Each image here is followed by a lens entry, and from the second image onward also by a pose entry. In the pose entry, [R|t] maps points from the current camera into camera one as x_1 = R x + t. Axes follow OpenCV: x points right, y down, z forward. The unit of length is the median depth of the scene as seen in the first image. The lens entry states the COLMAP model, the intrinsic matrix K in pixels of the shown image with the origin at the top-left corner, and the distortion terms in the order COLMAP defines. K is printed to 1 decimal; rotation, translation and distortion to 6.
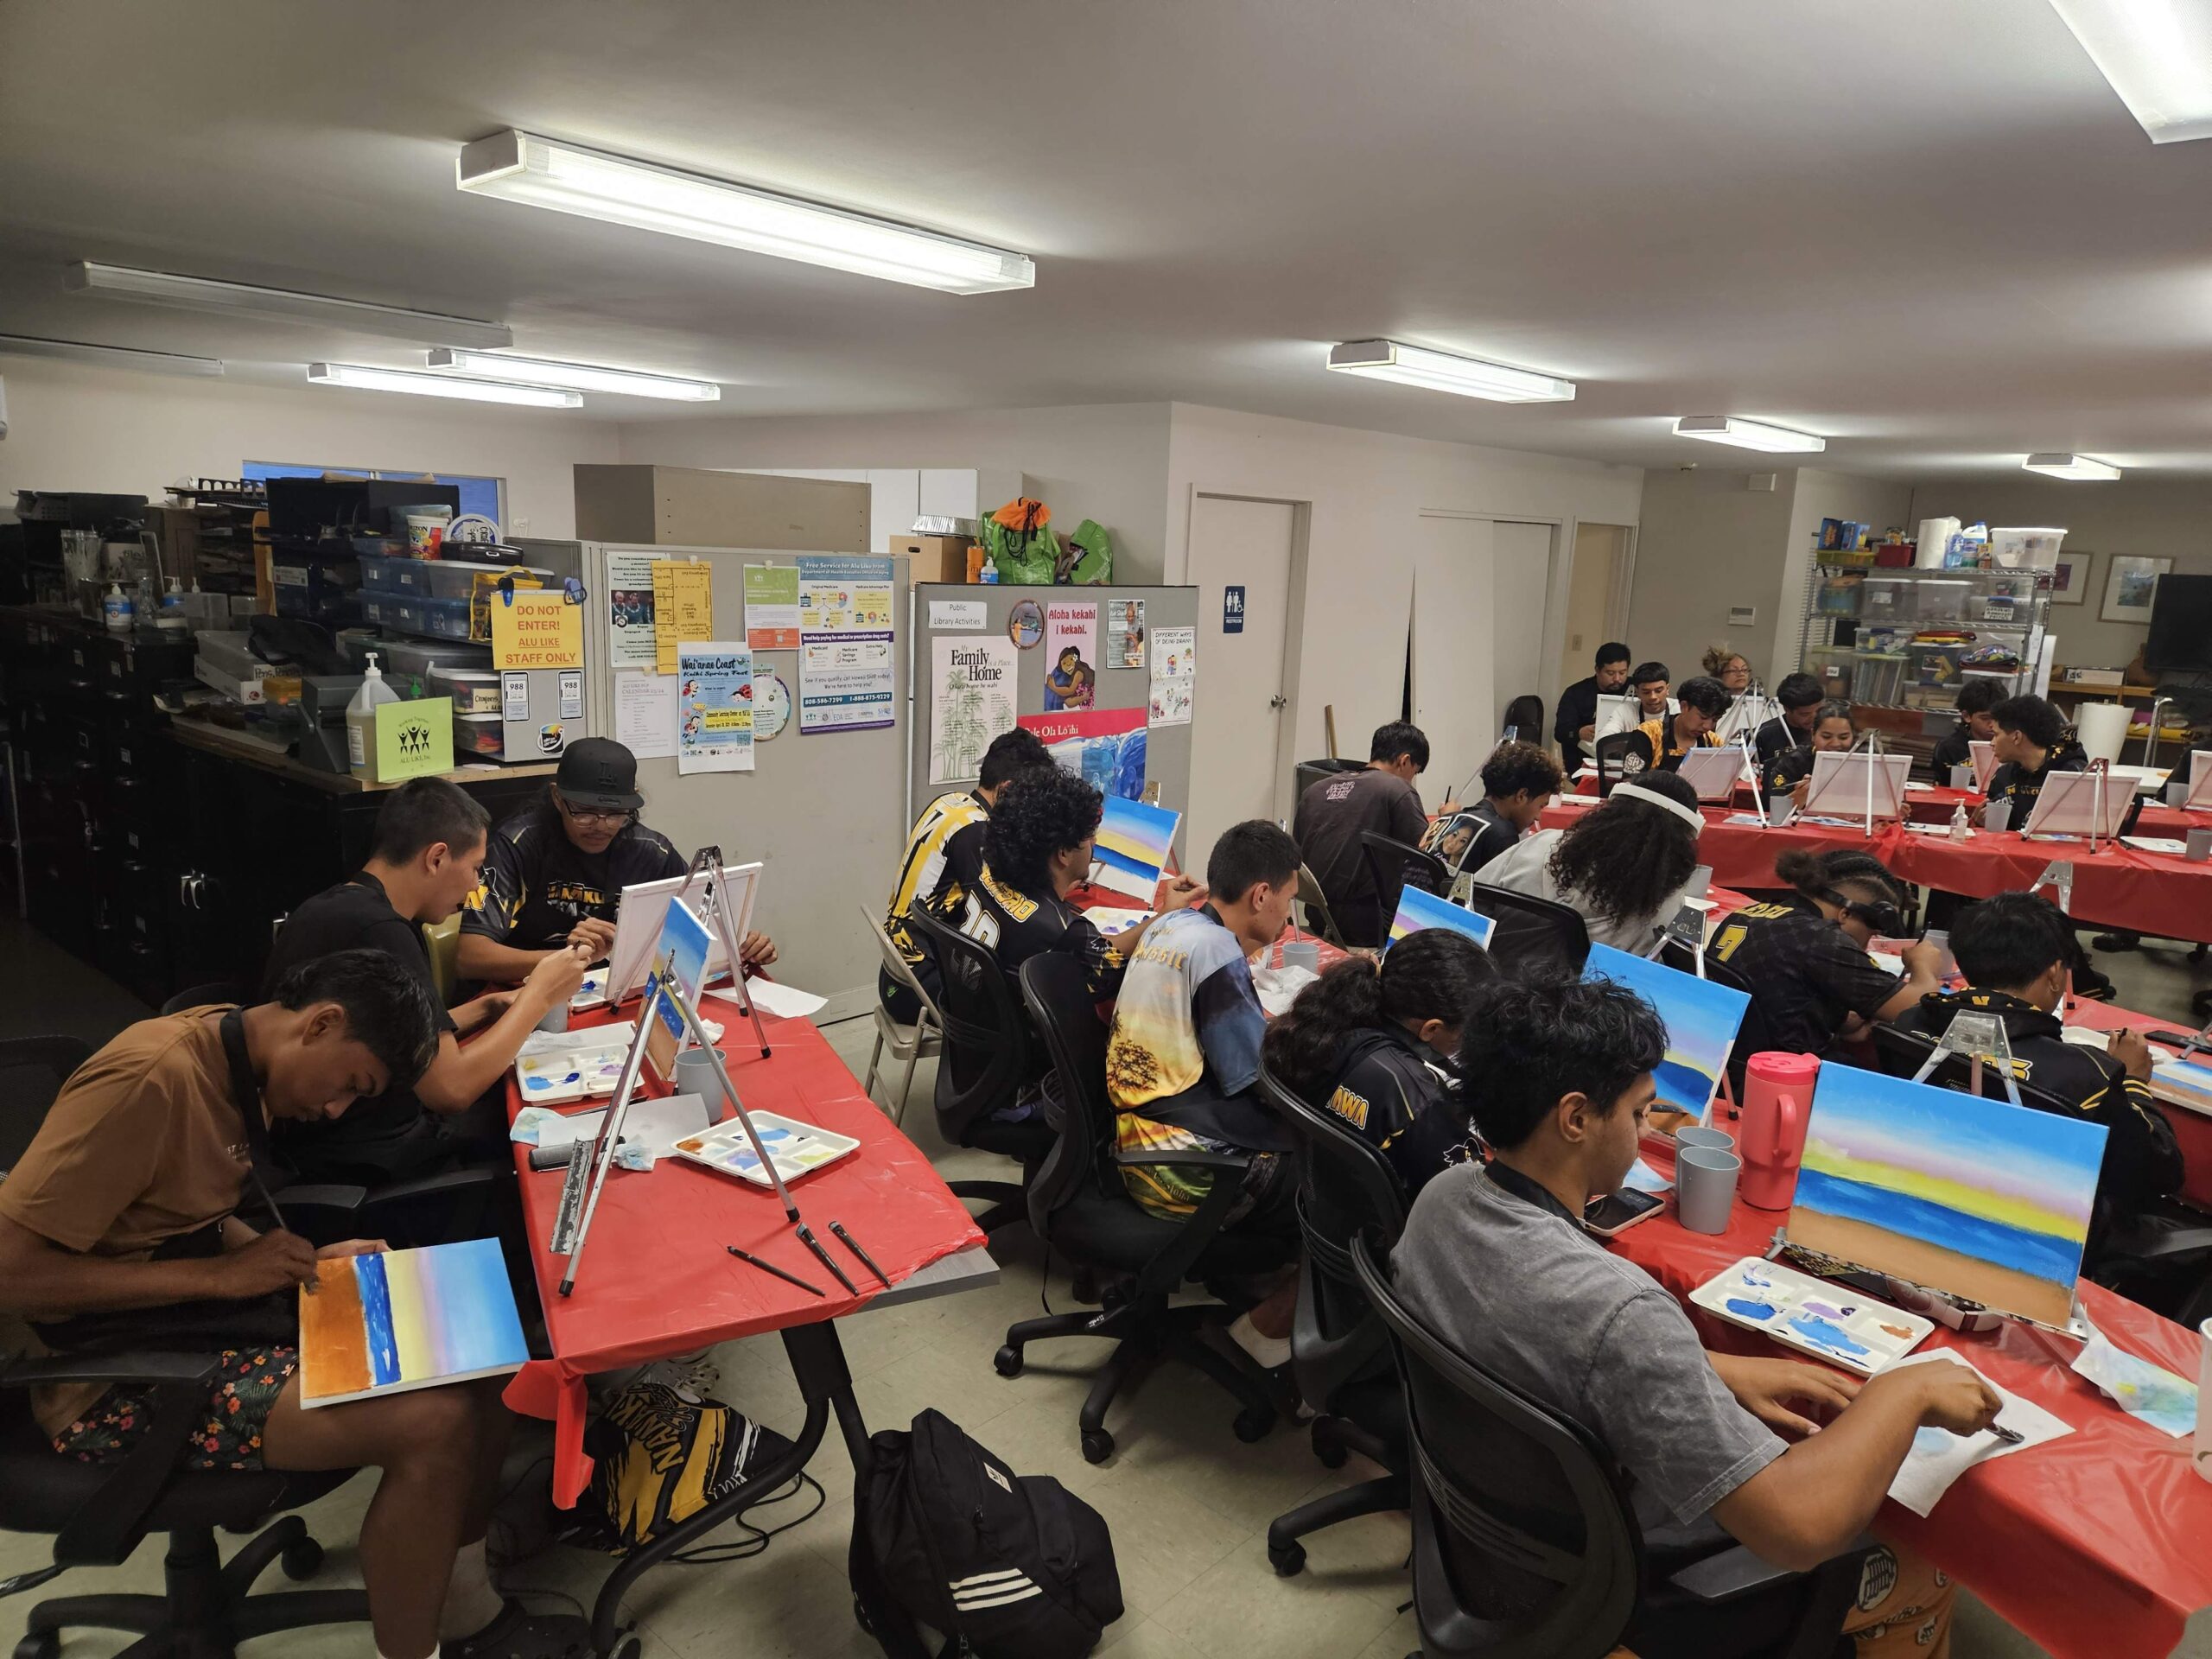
lens RADIAL K [[1484.8, 0, 1106.1], [0, 1484.8, 841.2], [0, 0, 1]] dist [0.069057, -0.059930]
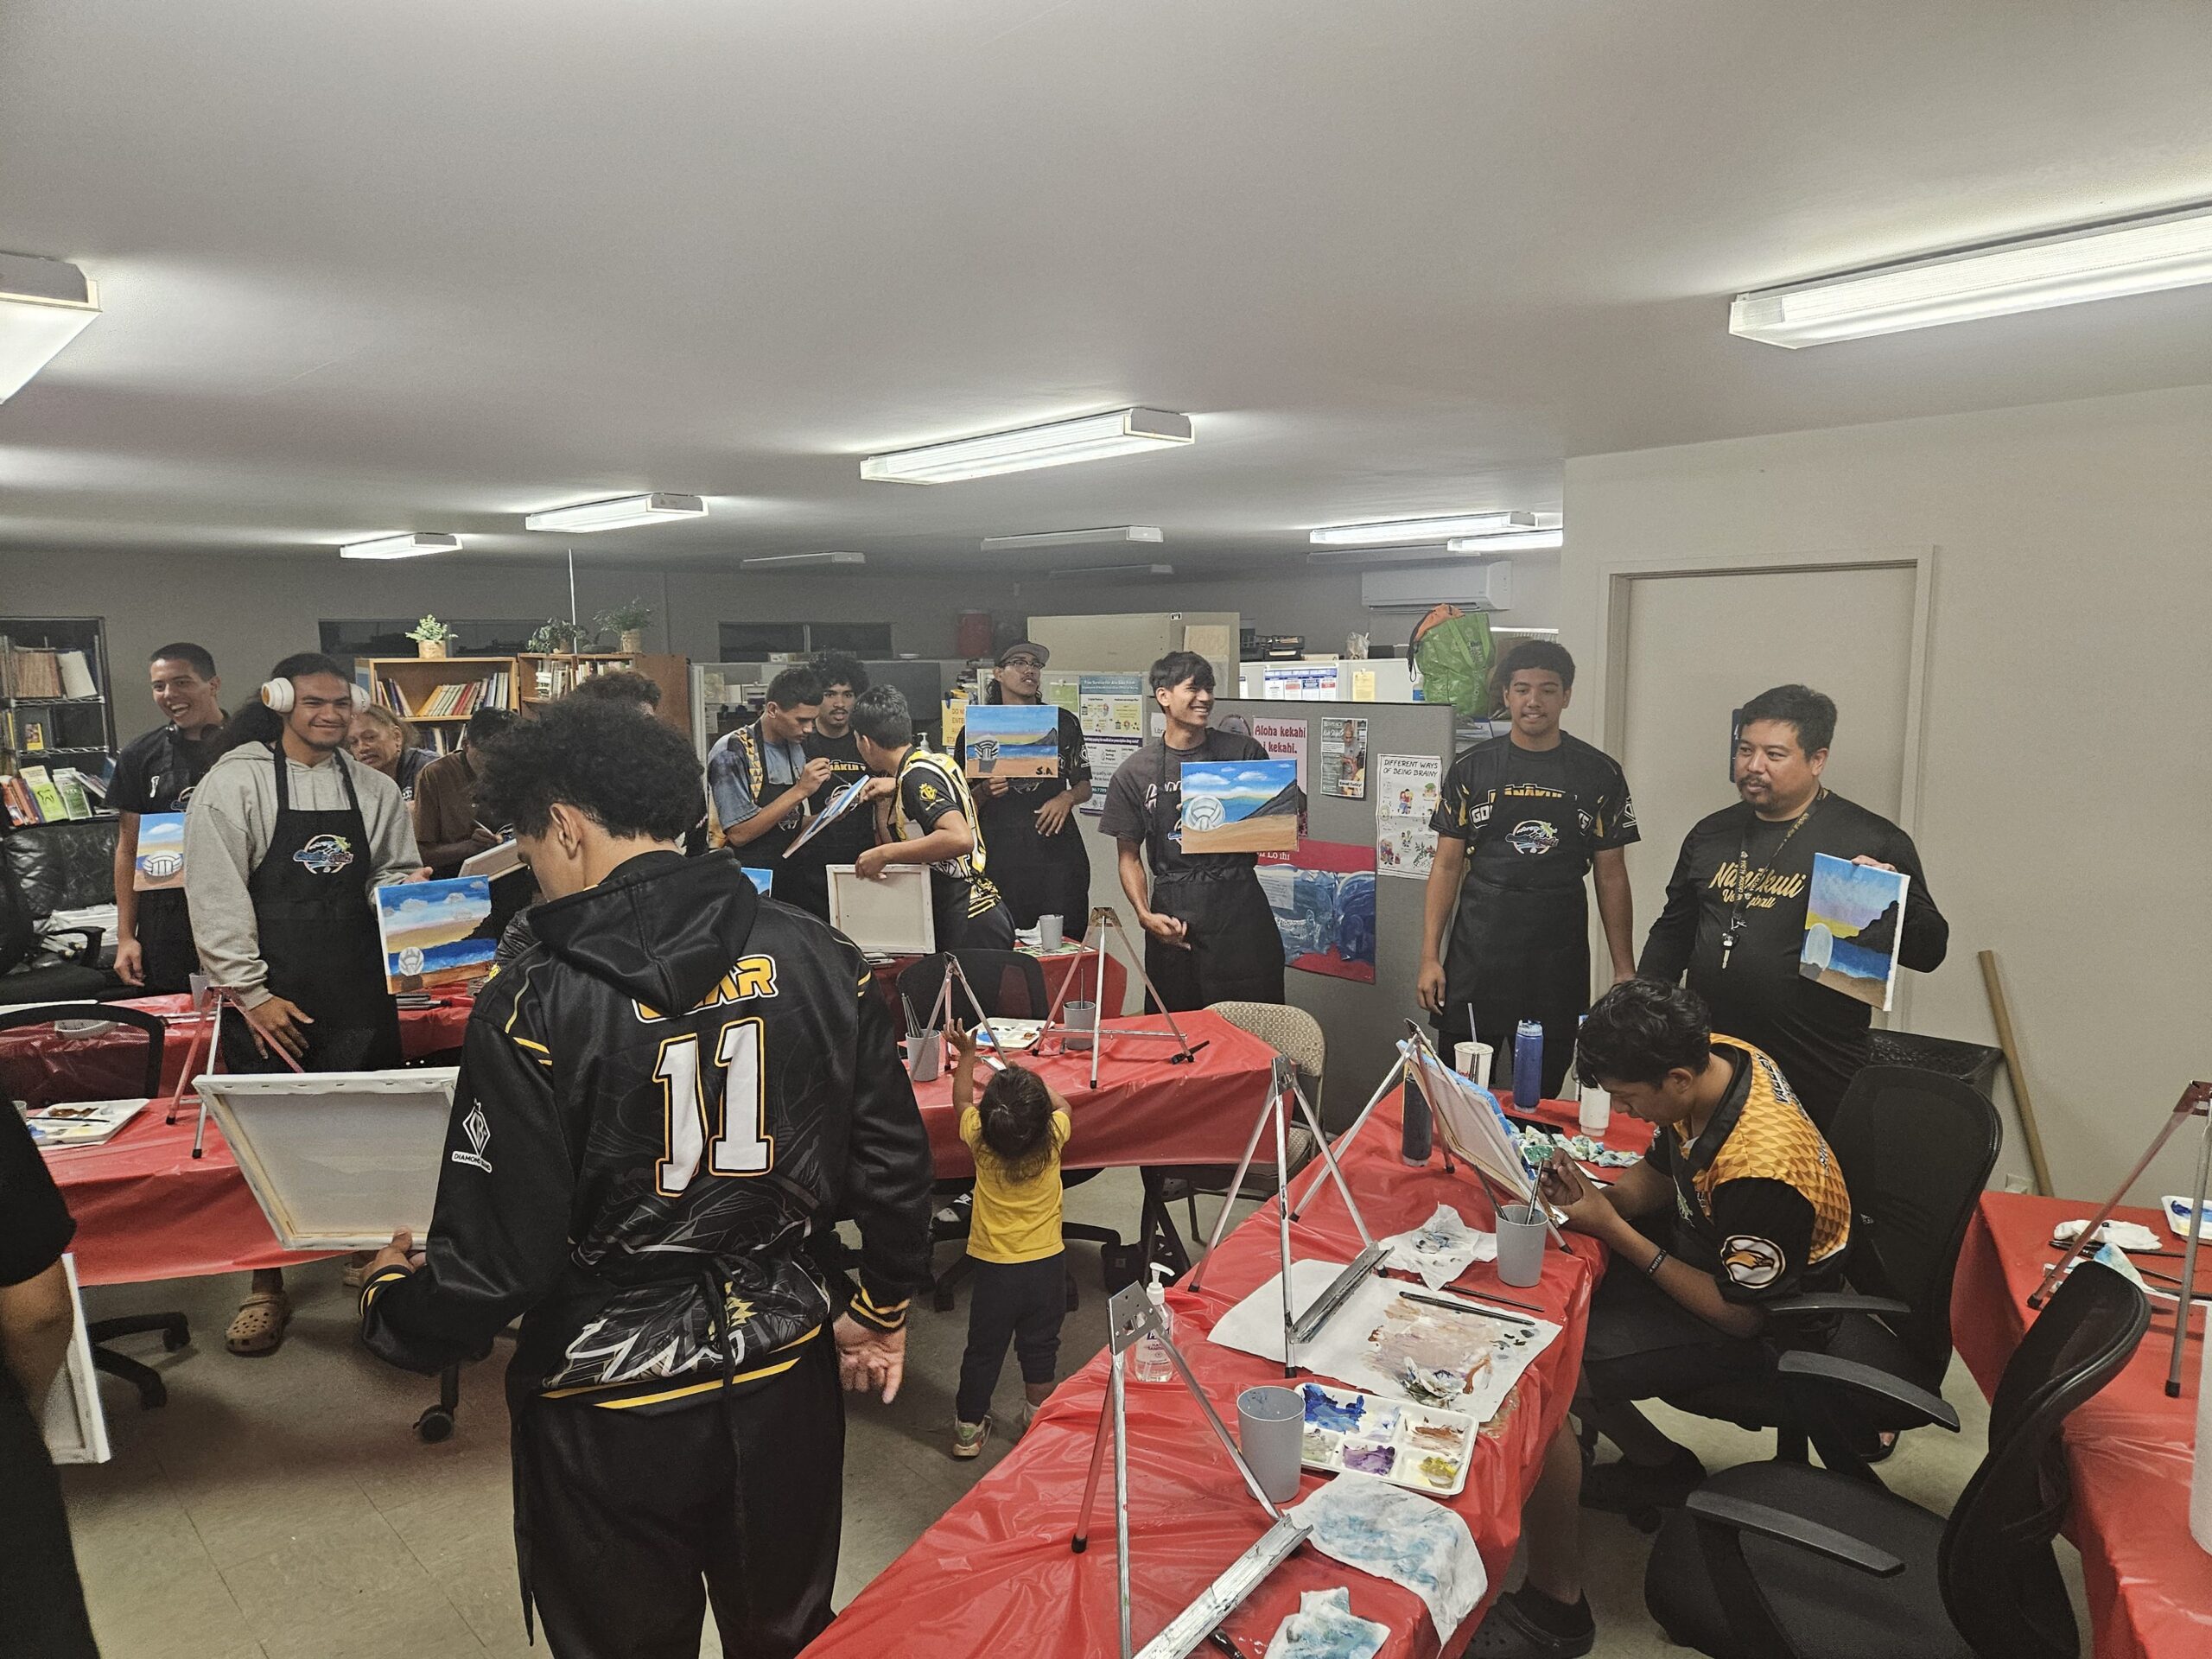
lens RADIAL K [[1484.8, 0, 1137.9], [0, 1484.8, 850.1], [0, 0, 1]] dist [0.069057, -0.059930]
pose [[-0.092718, 0.098424, -0.990816, 0.970080], [-0.186948, 0.975684, 0.114415, -0.179896], [0.977985, 0.195839, -0.072064, 1.053031]]
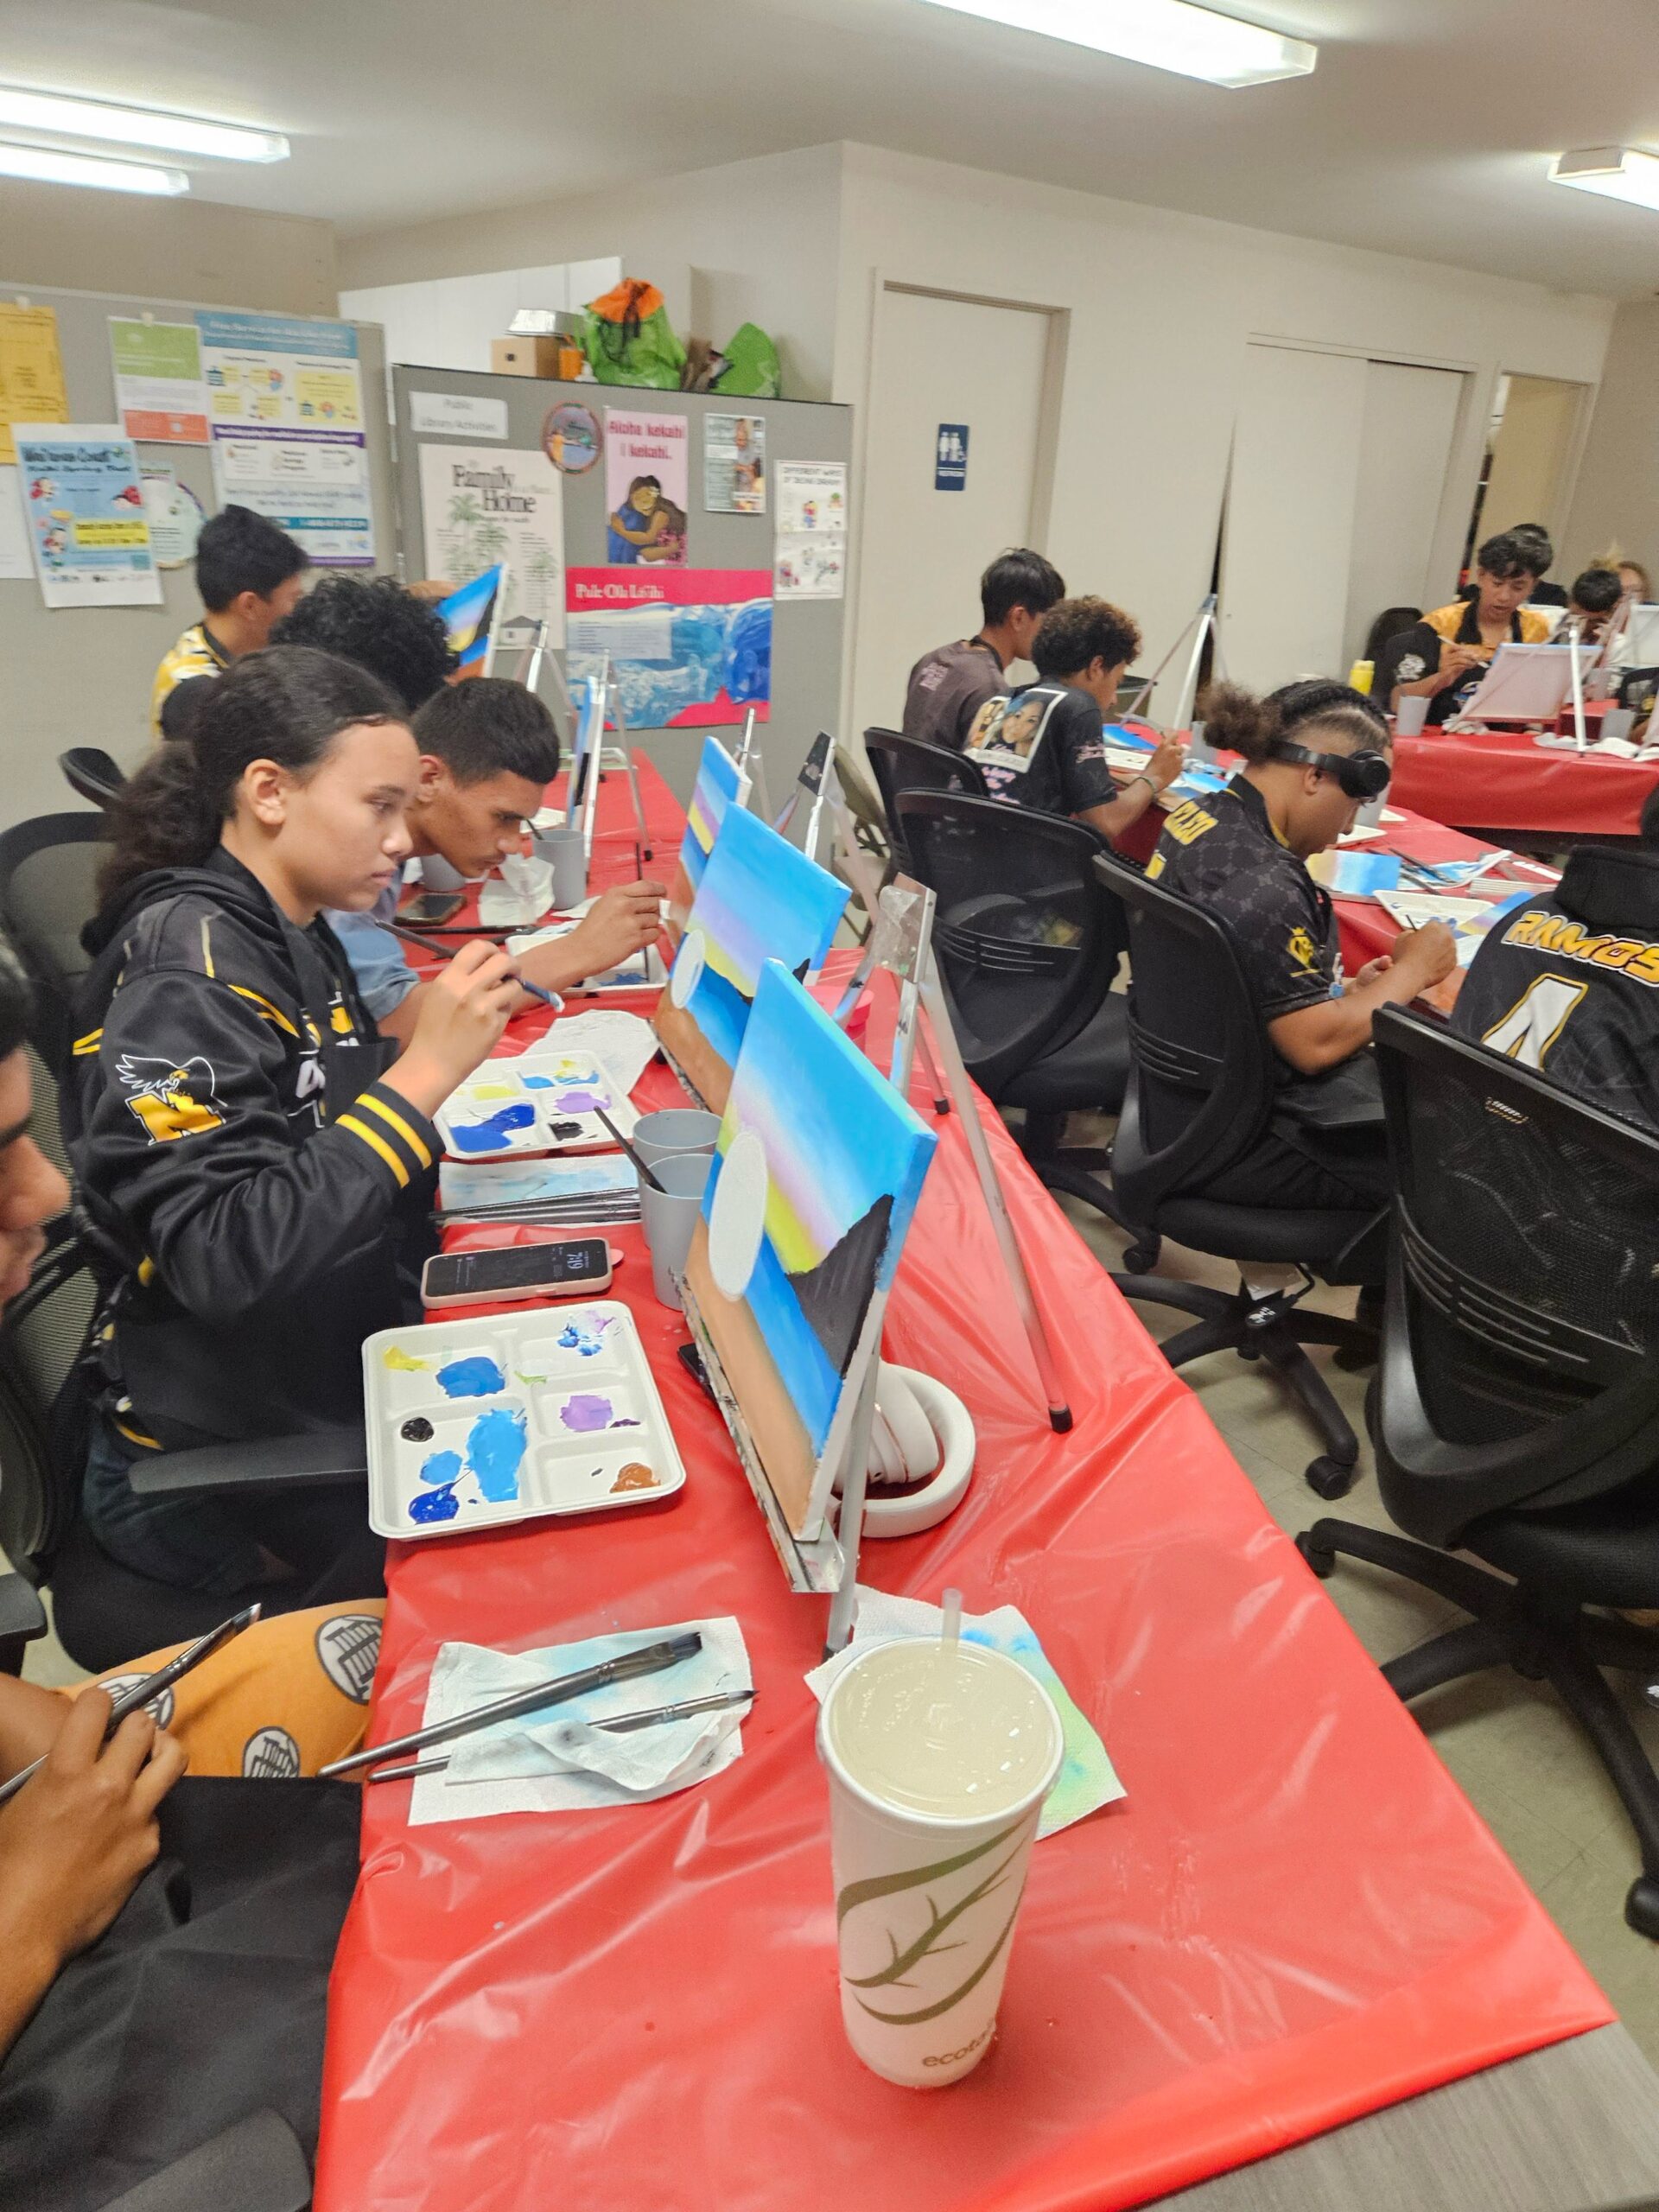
lens RADIAL K [[1489.3, 0, 840.5], [0, 1489.3, 1124.4], [0, 0, 1]] dist [0.047120, -0.035135]
pose [[0.982919, 0.080063, -0.165708, 0.244654], [-0.045394, 0.978064, 0.203299, 0.036640], [0.178350, -0.192304, 0.964992, 0.218393]]
